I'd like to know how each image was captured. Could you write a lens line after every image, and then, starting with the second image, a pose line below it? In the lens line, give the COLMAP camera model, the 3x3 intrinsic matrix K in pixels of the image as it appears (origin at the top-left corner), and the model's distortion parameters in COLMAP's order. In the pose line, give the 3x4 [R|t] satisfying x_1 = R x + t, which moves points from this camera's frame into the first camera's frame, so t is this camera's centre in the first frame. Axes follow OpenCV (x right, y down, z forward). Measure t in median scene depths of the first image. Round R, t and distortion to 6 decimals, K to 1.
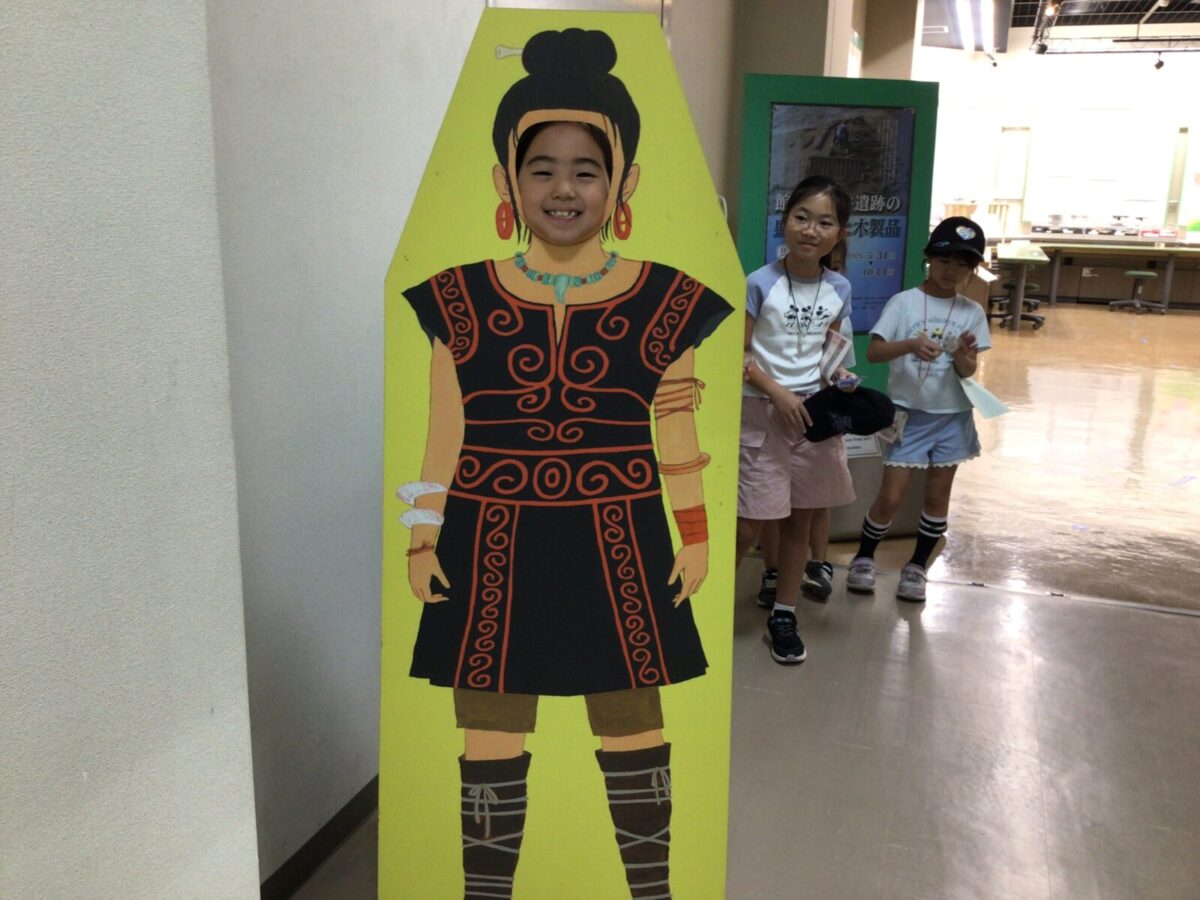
lens RADIAL K [[1094.2, 0, 586.1], [0, 1094.2, 449.9], [0, 0, 1]] dist [0.104986, -0.191733]
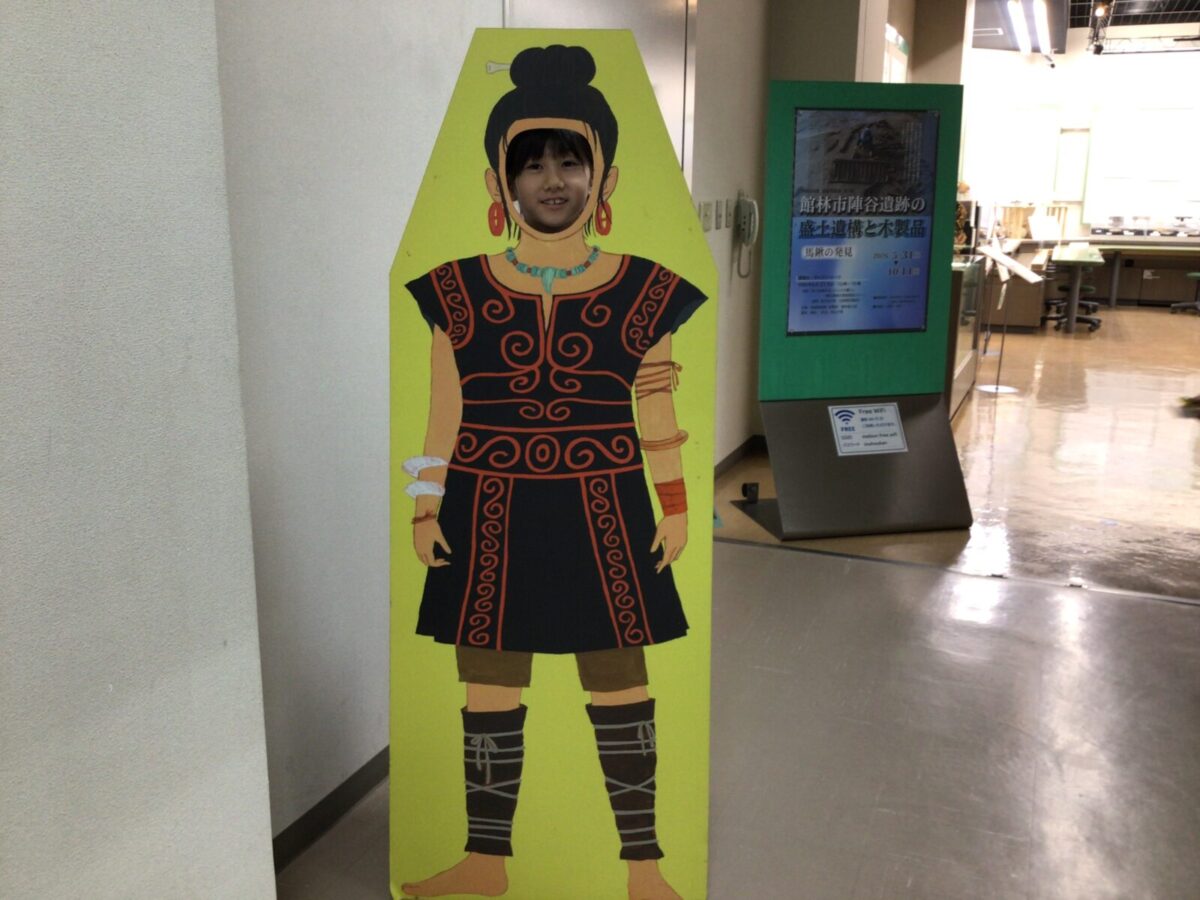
lens RADIAL K [[1098.5, 0, 586.5], [0, 1098.5, 452.1], [0, 0, 1]] dist [0.098047, -0.179827]
pose [[0.998291, 0.000109, -0.058436, 0.074042], [-0.000504, 0.999977, -0.006760, 0.030769], [0.058434, 0.006778, 0.998268, -0.093332]]
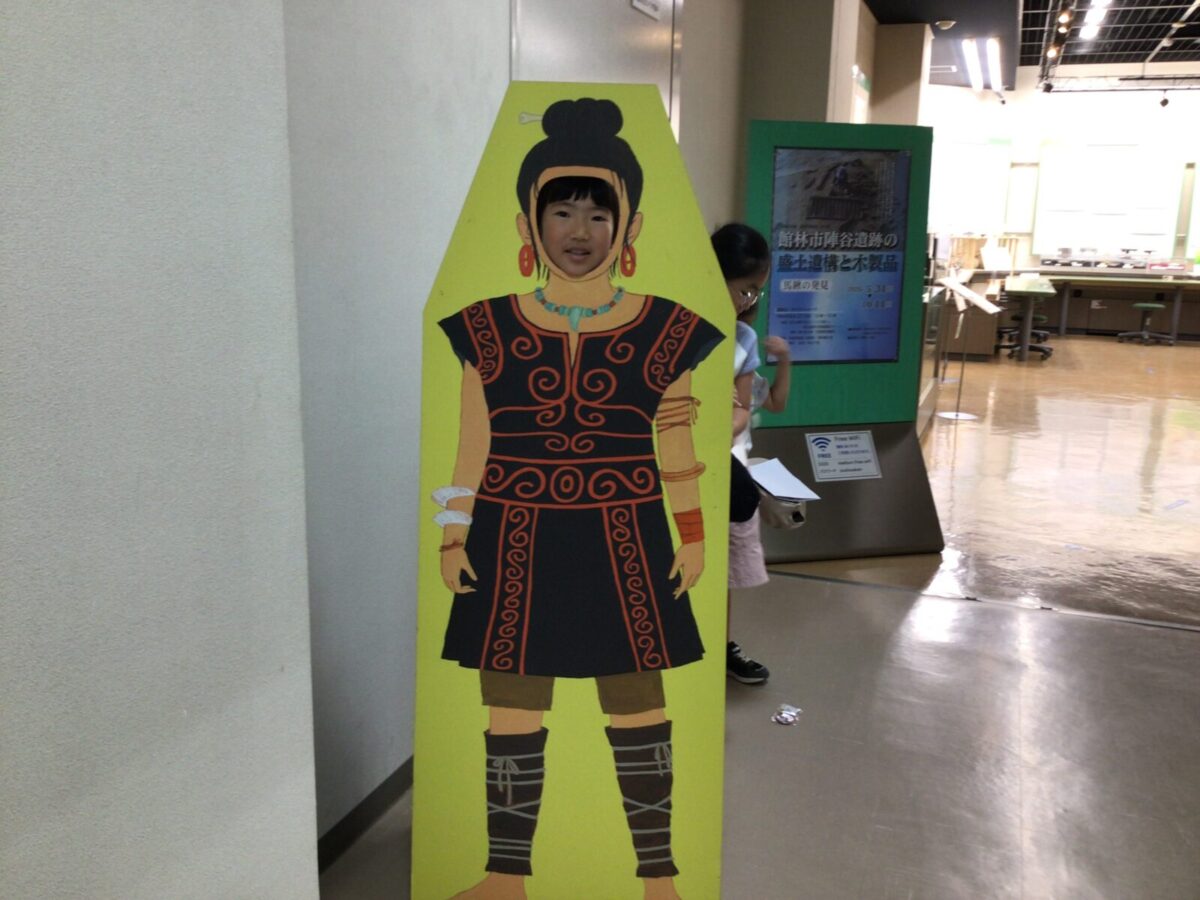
lens RADIAL K [[1095.5, 0, 586.0], [0, 1095.5, 451.6], [0, 0, 1]] dist [0.097193, -0.169683]
pose [[0.999864, 0.001225, -0.016466, 0.007473], [-0.001674, 0.999626, -0.027300, 0.022220], [0.016426, 0.027324, 0.999492, -0.137648]]
